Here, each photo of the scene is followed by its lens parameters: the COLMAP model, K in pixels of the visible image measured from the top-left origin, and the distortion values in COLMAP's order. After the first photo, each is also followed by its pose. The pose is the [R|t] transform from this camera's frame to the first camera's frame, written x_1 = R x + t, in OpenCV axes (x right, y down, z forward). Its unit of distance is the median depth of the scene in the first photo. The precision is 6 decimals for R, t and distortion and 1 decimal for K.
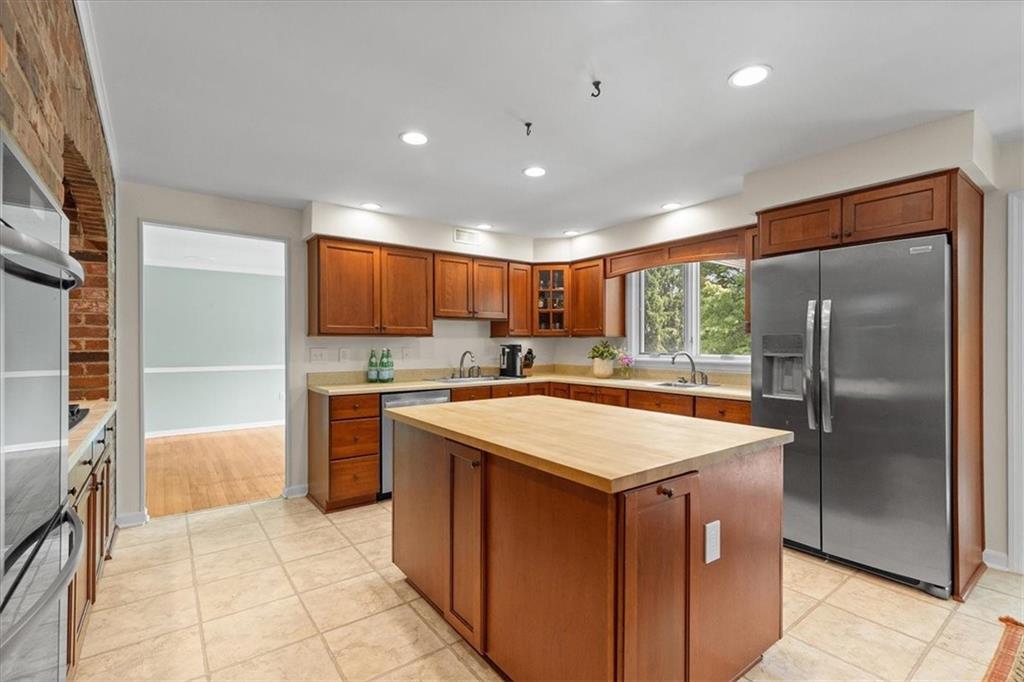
lens RADIAL K [[467.5, 0, 505.3], [0, 467.5, 342.5], [0, 0, 1]] dist [0.012544, -0.001089]
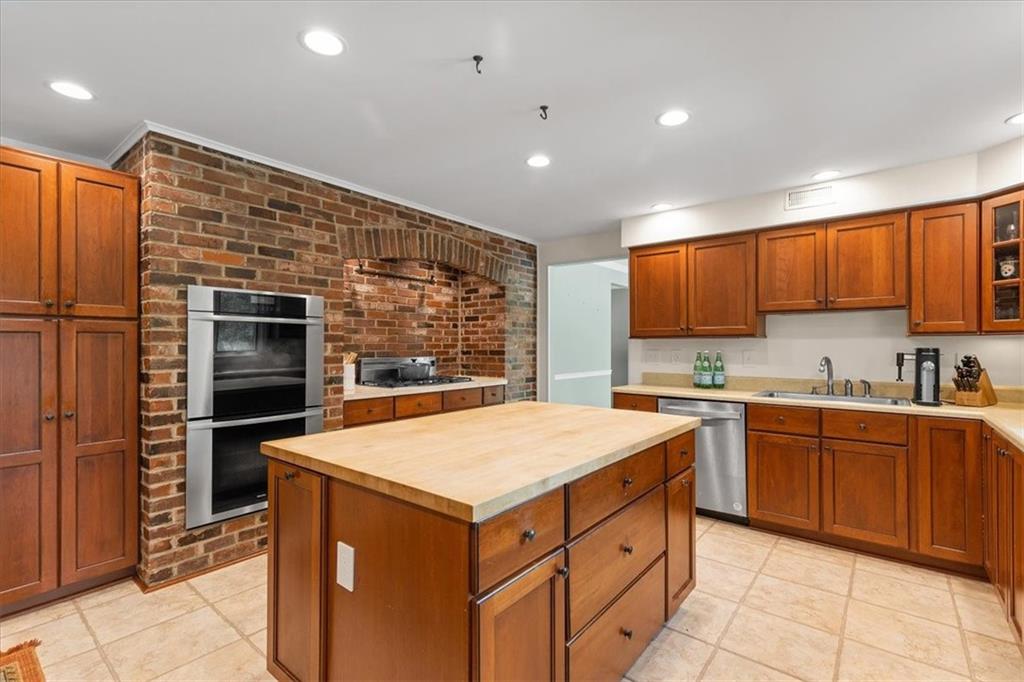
lens RADIAL K [[467.5, 0, 509.9], [0, 467.5, 341.7], [0, 0, 1]] dist [0.012544, -0.001089]
pose [[0.253549, -0.006934, -0.967298, 0.510439], [-0.000916, 0.999972, -0.007408, 0.001276], [0.967322, 0.002764, 0.253535, 0.383827]]
